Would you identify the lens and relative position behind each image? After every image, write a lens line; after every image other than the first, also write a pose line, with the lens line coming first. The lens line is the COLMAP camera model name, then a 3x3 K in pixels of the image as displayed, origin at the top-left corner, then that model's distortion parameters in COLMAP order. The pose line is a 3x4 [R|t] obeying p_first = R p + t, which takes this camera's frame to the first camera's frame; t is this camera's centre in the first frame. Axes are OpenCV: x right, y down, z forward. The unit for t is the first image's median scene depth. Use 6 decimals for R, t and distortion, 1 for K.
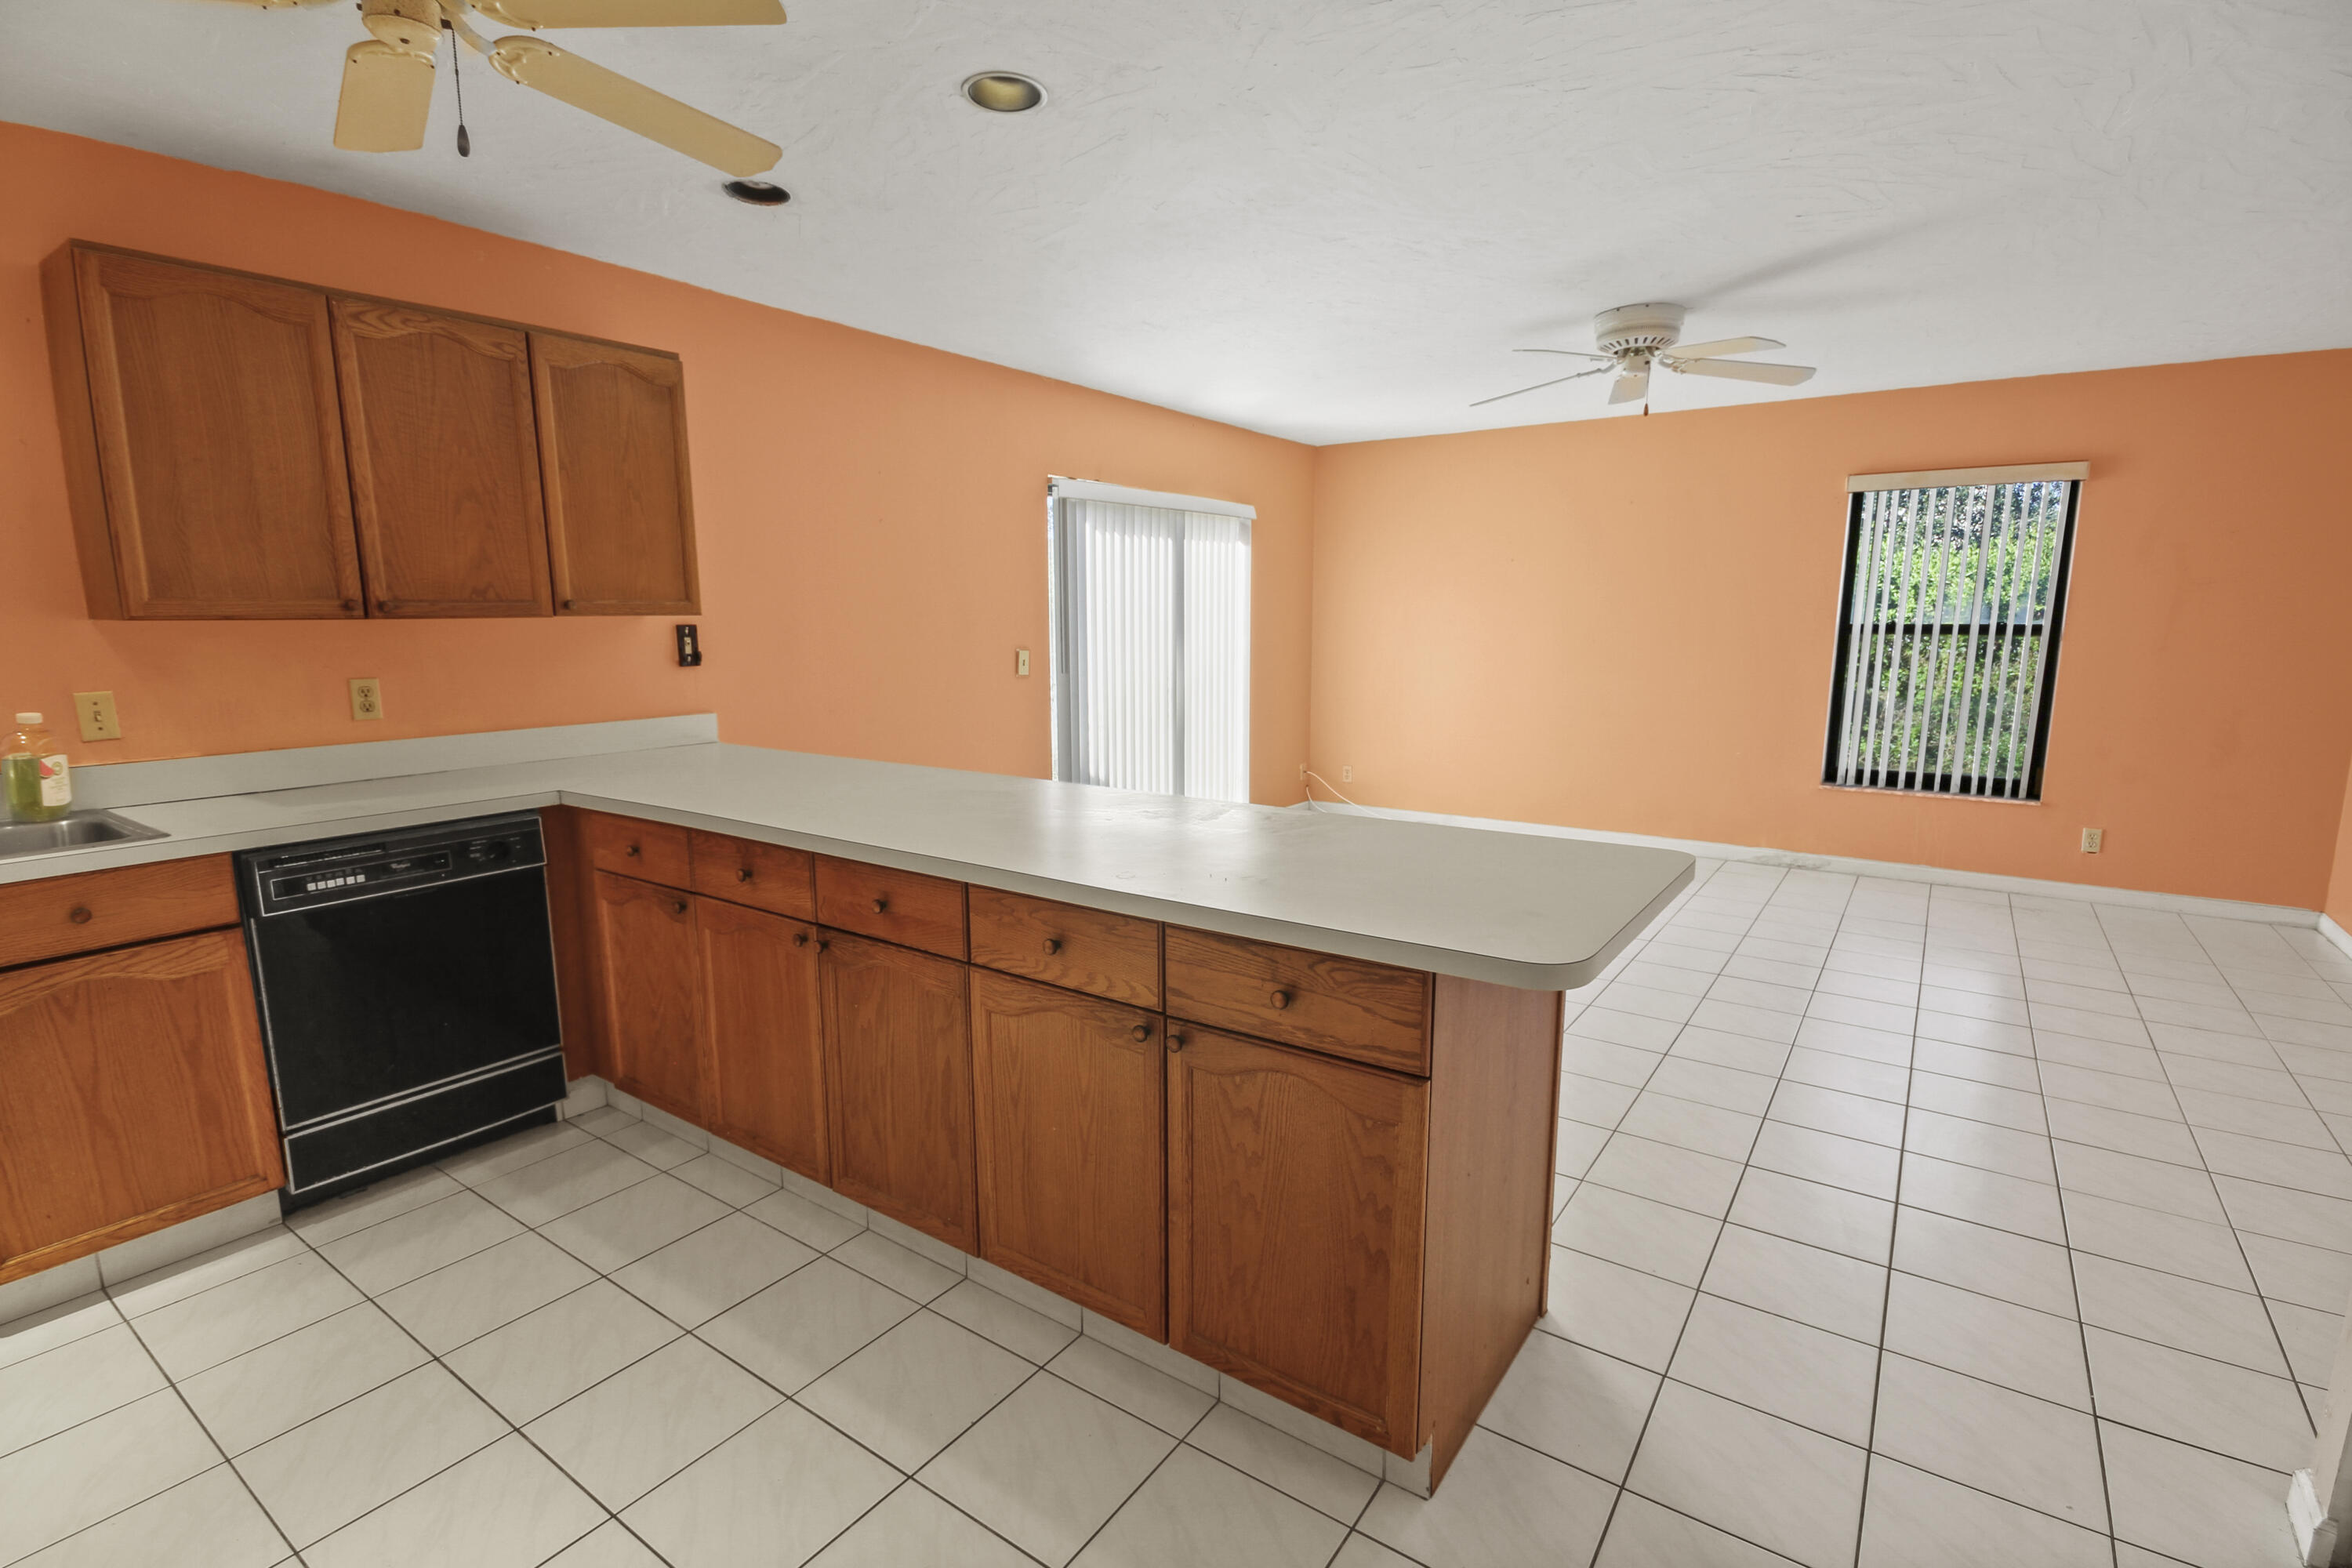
lens RADIAL K [[1097.4, 0, 1176.0], [0, 1097.4, 784.0], [0, 0, 1]] dist [-0.054108, -0.000350]
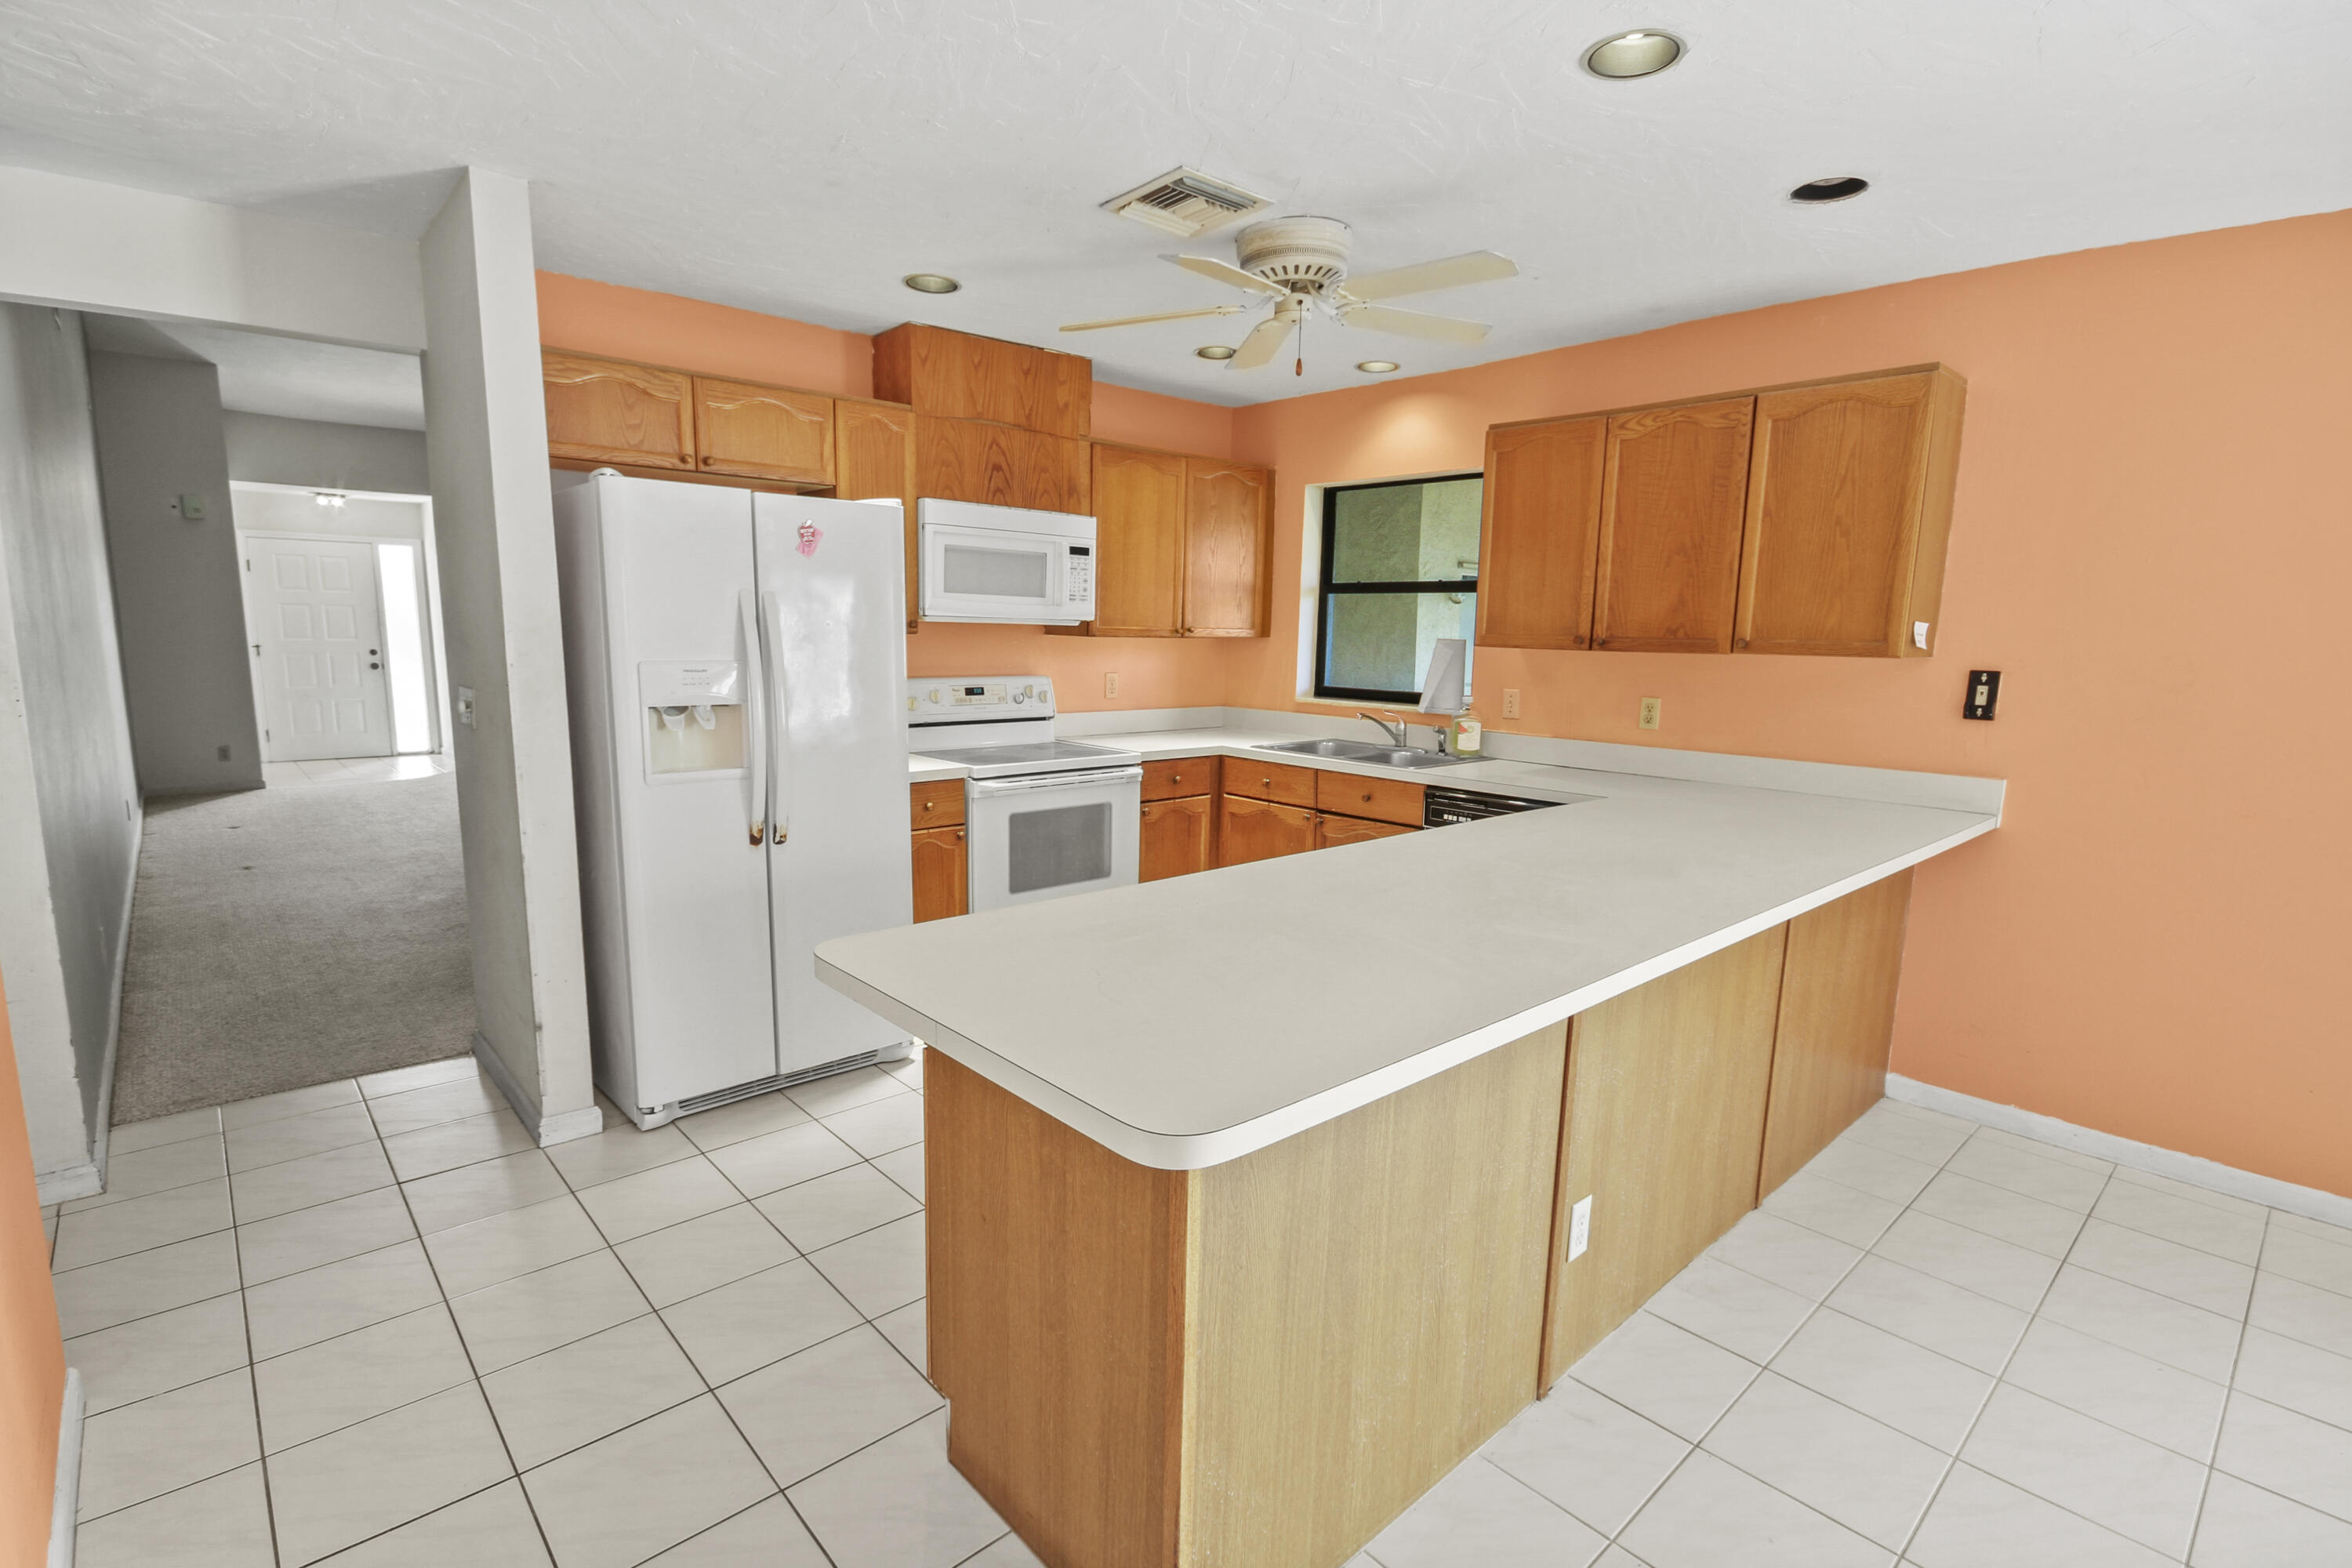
lens RADIAL K [[1059.2, 0, 1176.0], [0, 1059.2, 784.0], [0, 0, 1]] dist [0.000070, -0.000118]
pose [[-0.247718, 0.122378, -0.961072, 0.660358], [-0.172803, 0.970502, 0.168119, -0.117686], [0.953297, 0.207722, -0.219263, 0.773502]]
